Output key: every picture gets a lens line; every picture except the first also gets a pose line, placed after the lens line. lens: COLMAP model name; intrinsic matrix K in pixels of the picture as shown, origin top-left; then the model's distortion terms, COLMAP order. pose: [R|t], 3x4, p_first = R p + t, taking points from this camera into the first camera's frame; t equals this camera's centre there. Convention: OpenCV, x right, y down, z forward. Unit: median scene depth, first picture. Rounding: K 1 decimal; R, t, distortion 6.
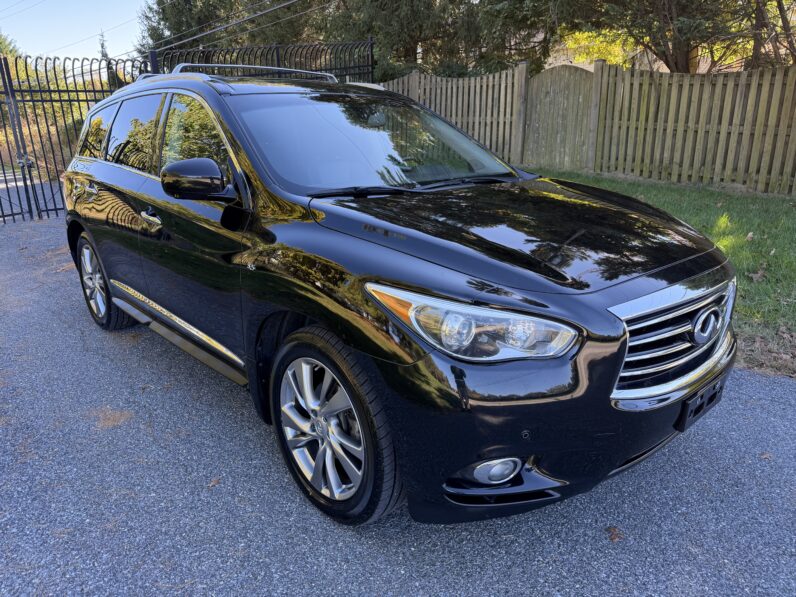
lens RADIAL K [[560.9, 0, 398.0], [0, 560.9, 298.5], [0, 0, 1]] dist [0.025339, -0.035013]
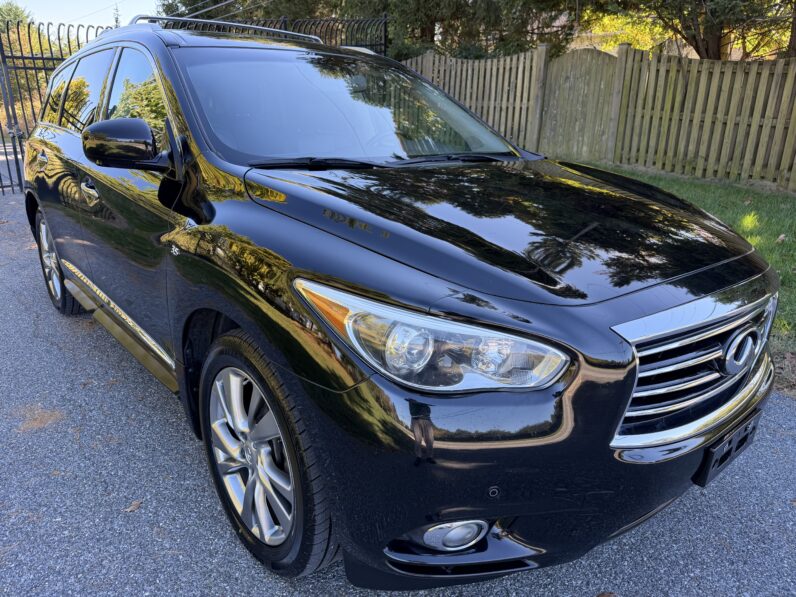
lens RADIAL K [[565.9, 0, 398.0], [0, 565.9, 298.5], [0, 0, 1]] dist [-0.000018, -0.005113]
pose [[0.998979, 0.039946, -0.021124, 0.052096], [-0.039527, 0.999021, 0.019876, -0.011519], [0.021898, -0.019021, 0.999579, 0.123602]]
